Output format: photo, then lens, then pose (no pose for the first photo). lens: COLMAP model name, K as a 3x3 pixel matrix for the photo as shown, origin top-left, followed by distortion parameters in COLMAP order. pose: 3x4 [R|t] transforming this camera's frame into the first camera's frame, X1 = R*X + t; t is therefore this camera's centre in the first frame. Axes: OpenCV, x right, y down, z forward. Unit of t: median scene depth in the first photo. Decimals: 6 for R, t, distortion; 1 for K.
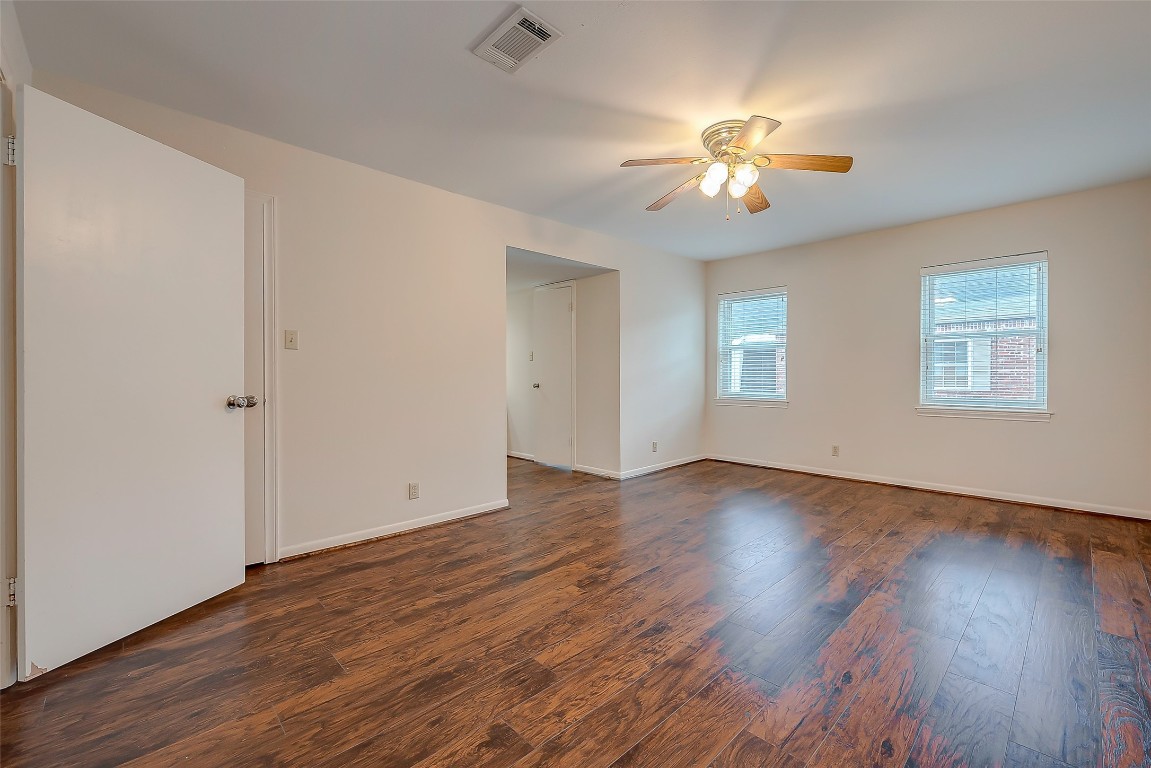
lens RADIAL K [[495.3, 0, 579.1], [0, 495.3, 387.8], [0, 0, 1]] dist [0.002030, 0.000018]
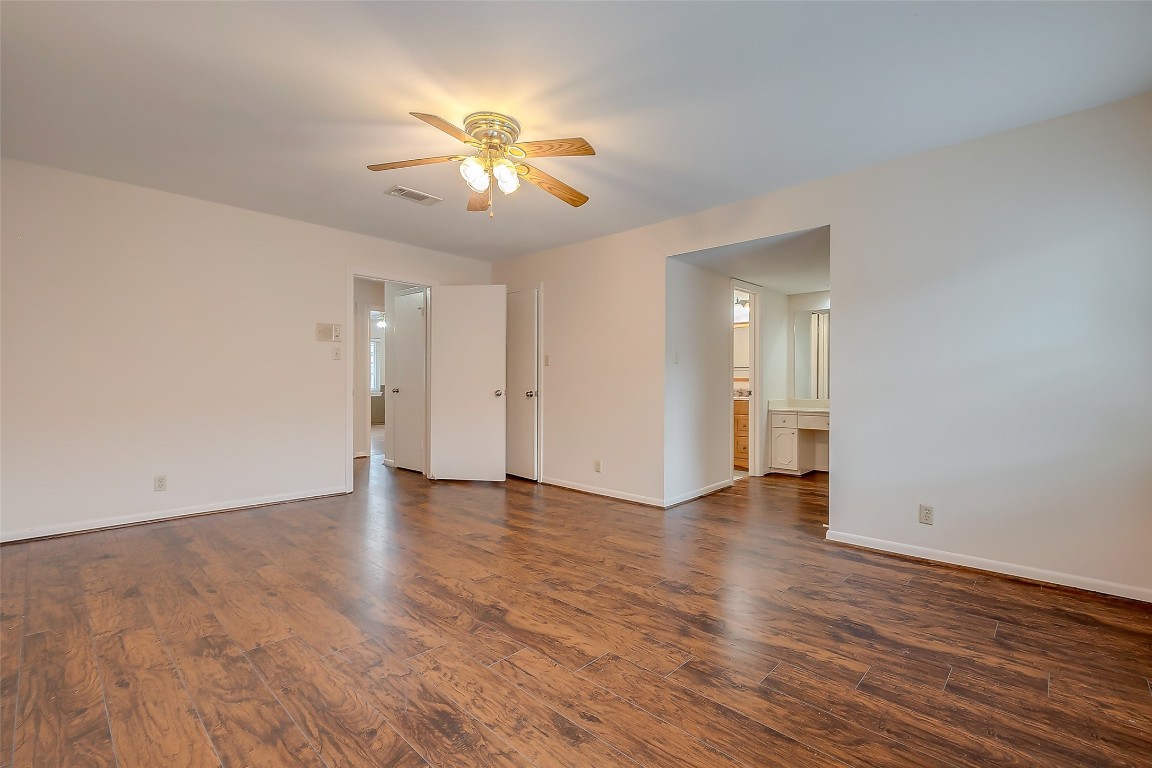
lens RADIAL K [[464.1, 0, 577.1], [0, 464.1, 387.3], [0, 0, 1]] dist [0.001279, -0.000171]
pose [[0.073494, 0.017964, -0.997134, 1.055473], [-0.029590, 0.999437, 0.015824, -0.028555], [0.996857, 0.028342, 0.073984, 0.965467]]
